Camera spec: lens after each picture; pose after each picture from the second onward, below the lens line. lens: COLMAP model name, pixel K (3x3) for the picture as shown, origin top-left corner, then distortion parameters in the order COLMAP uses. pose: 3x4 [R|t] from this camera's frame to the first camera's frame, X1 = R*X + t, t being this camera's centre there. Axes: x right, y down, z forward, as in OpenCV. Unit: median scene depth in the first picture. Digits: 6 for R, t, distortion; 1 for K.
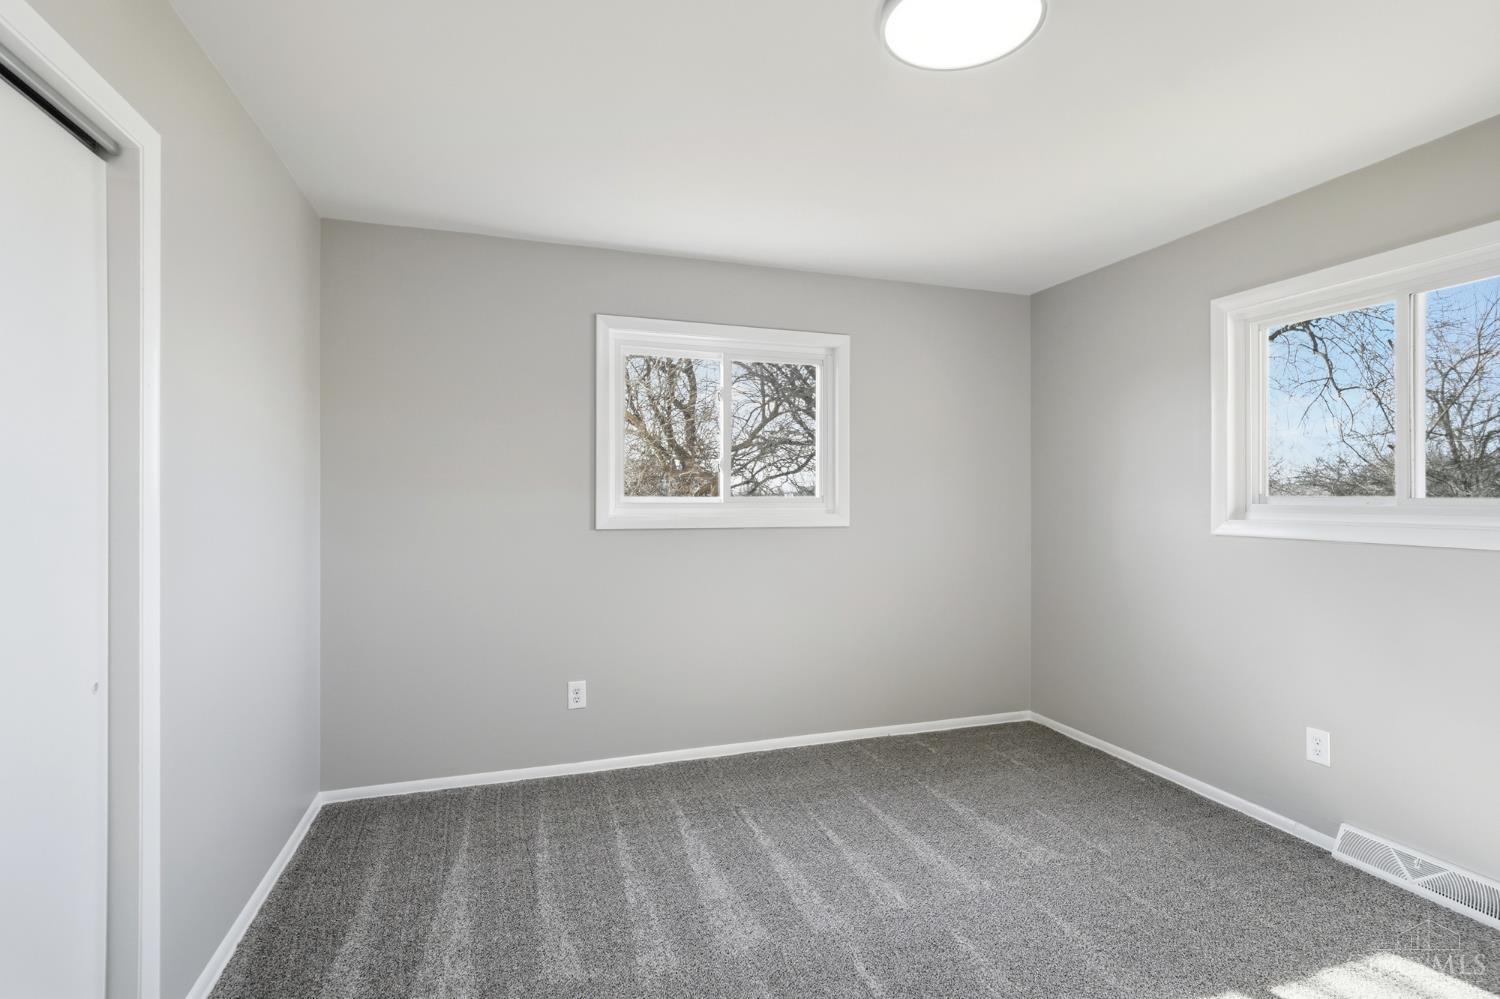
lens RADIAL K [[713.9, 0, 754.4], [0, 713.9, 495.0], [0, 0, 1]] dist [-0.000380, 0.000030]
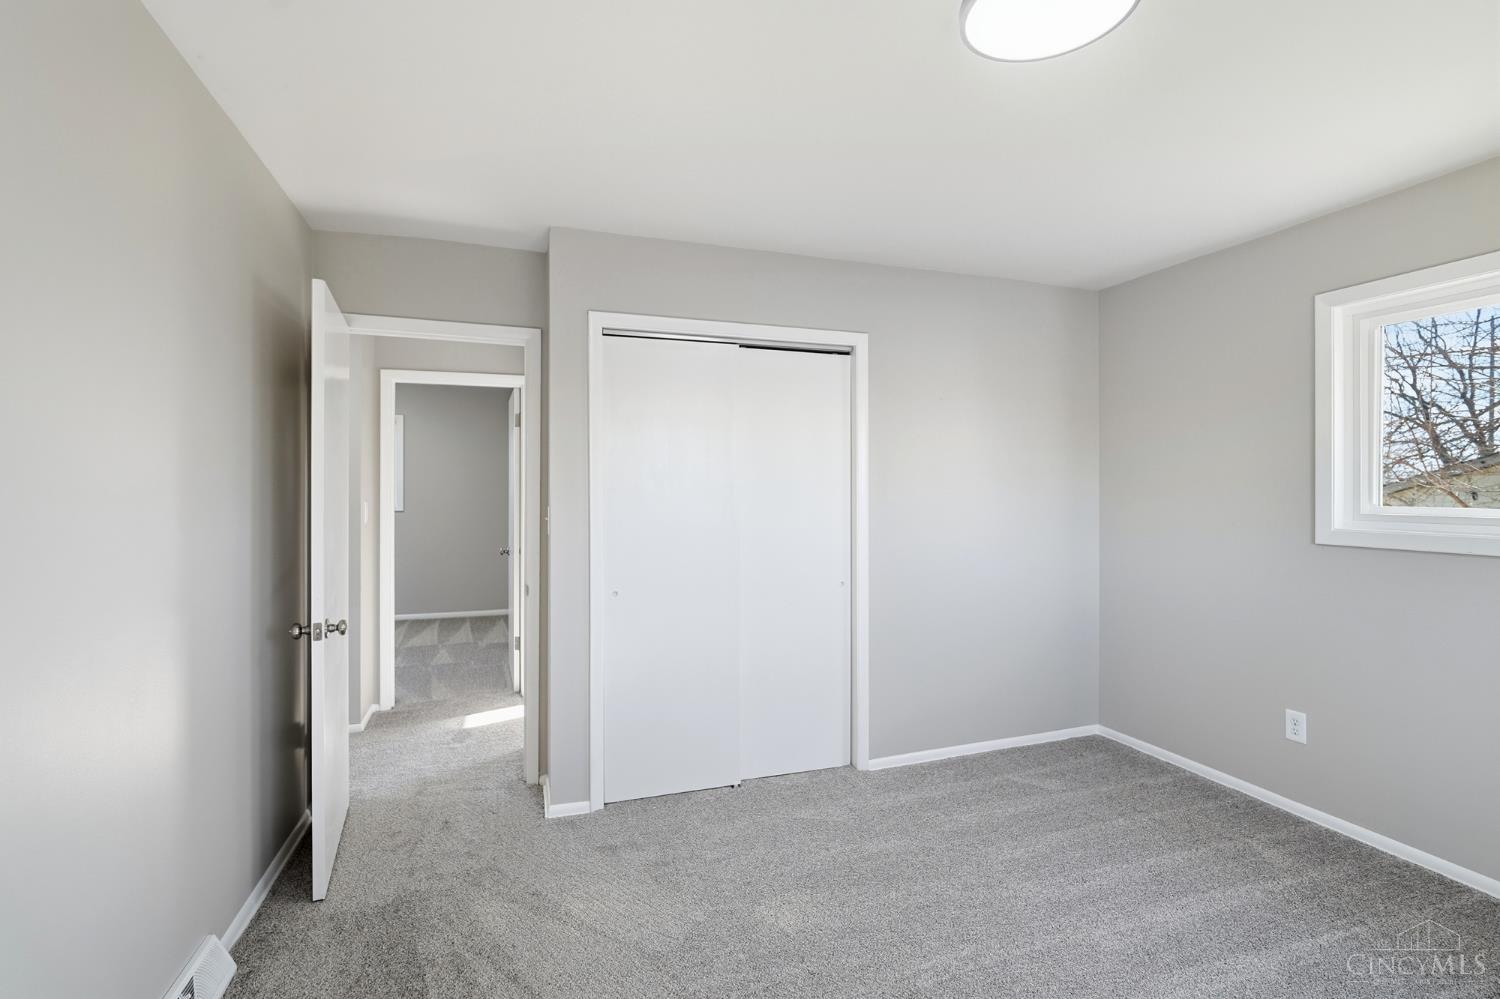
lens RADIAL K [[713.9, 0, 754.4], [0, 713.9, 495.0], [0, 0, 1]] dist [-0.000380, 0.000030]
pose [[0.020599, 0.006794, -0.999765, 0.663771], [0.001421, 0.999976, 0.006825, -0.018912], [0.999787, -0.001561, 0.020589, 0.317047]]
